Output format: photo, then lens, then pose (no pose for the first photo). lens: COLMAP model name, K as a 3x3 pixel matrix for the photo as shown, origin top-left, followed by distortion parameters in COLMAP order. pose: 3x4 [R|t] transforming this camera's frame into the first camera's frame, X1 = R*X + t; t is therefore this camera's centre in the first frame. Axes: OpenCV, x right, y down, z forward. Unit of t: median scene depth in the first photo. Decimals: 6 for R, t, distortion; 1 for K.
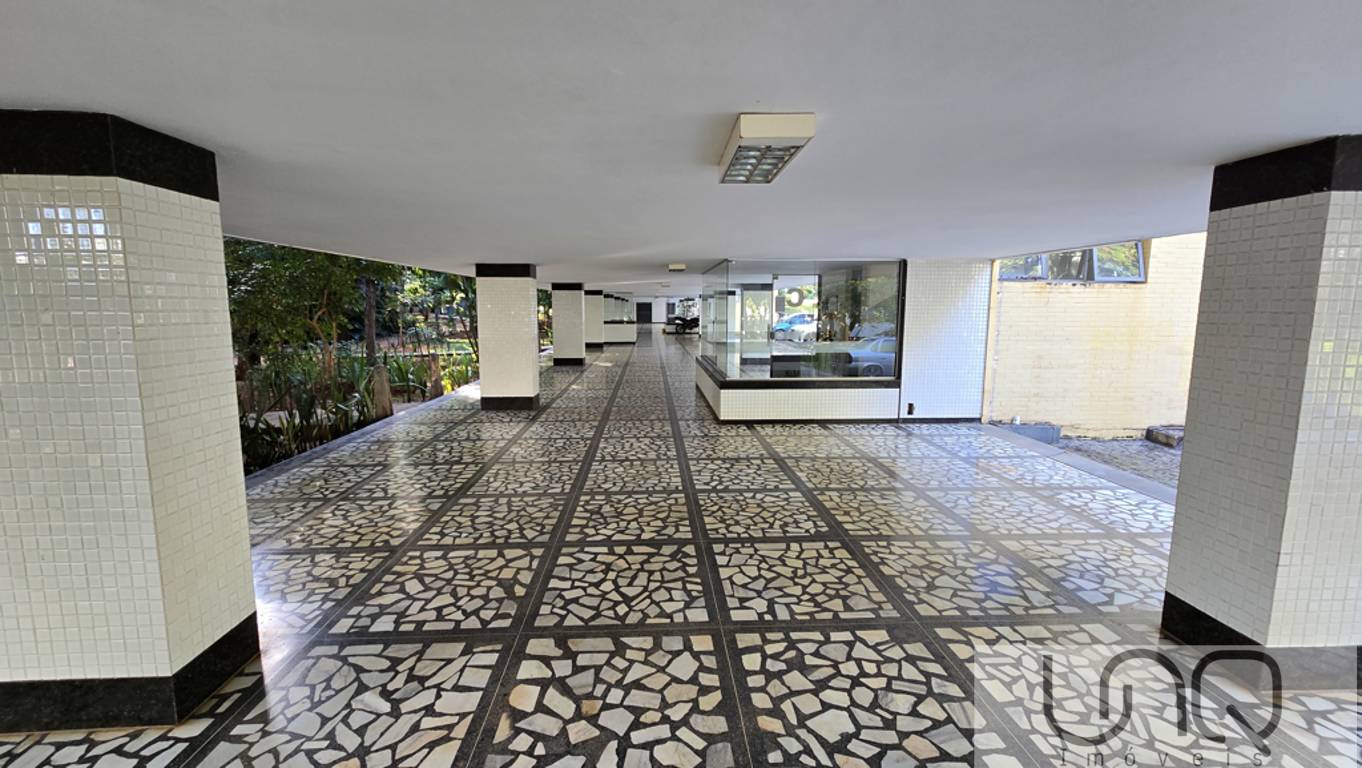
lens RADIAL K [[553.2, 0, 675.2], [0, 553.2, 375.7], [0, 0, 1]] dist [-0.002328, -0.000333]
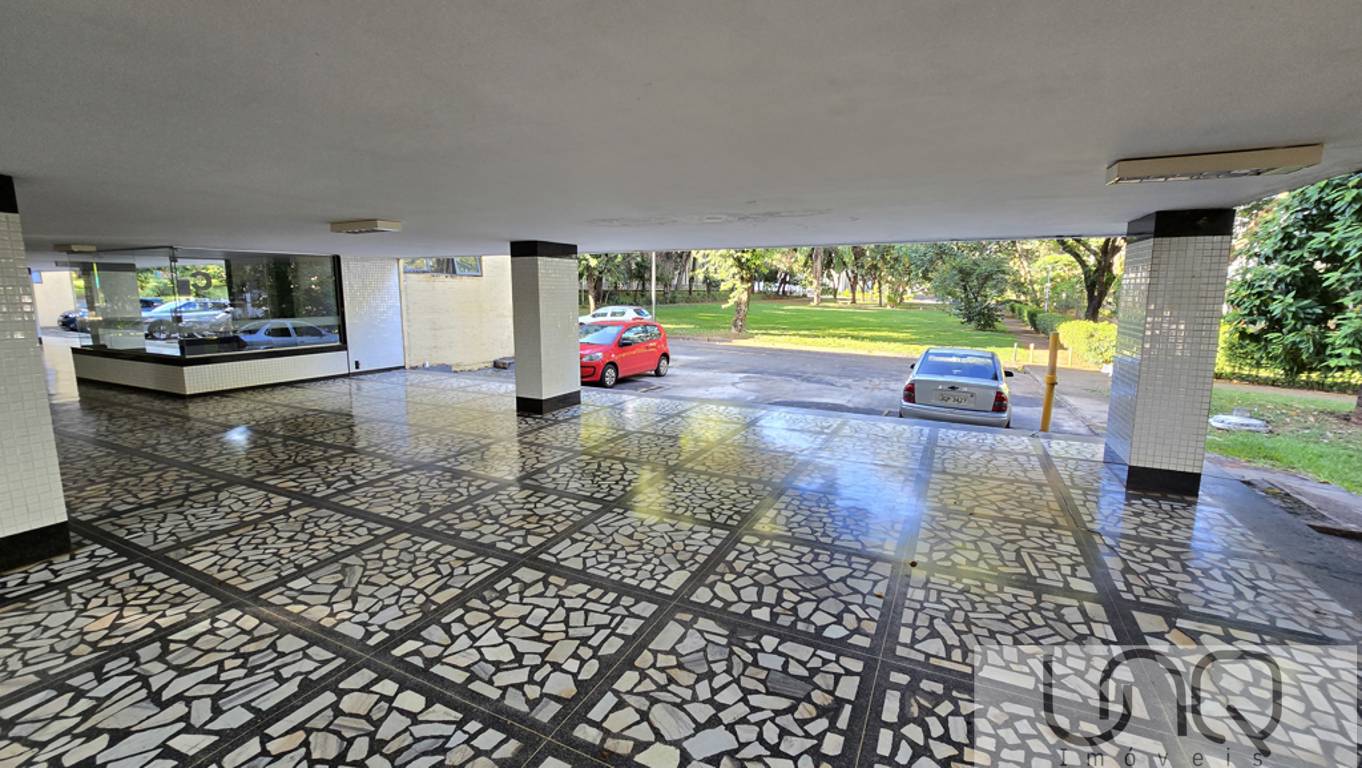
lens RADIAL K [[553.2, 0, 675.2], [0, 553.2, 375.7], [0, 0, 1]] dist [-0.002328, -0.000333]
pose [[0.491201, -0.129386, 0.861383, -0.384053], [0.104451, 0.990520, 0.089220, 0.048295], [-0.864761, 0.046148, 0.500059, -0.377592]]
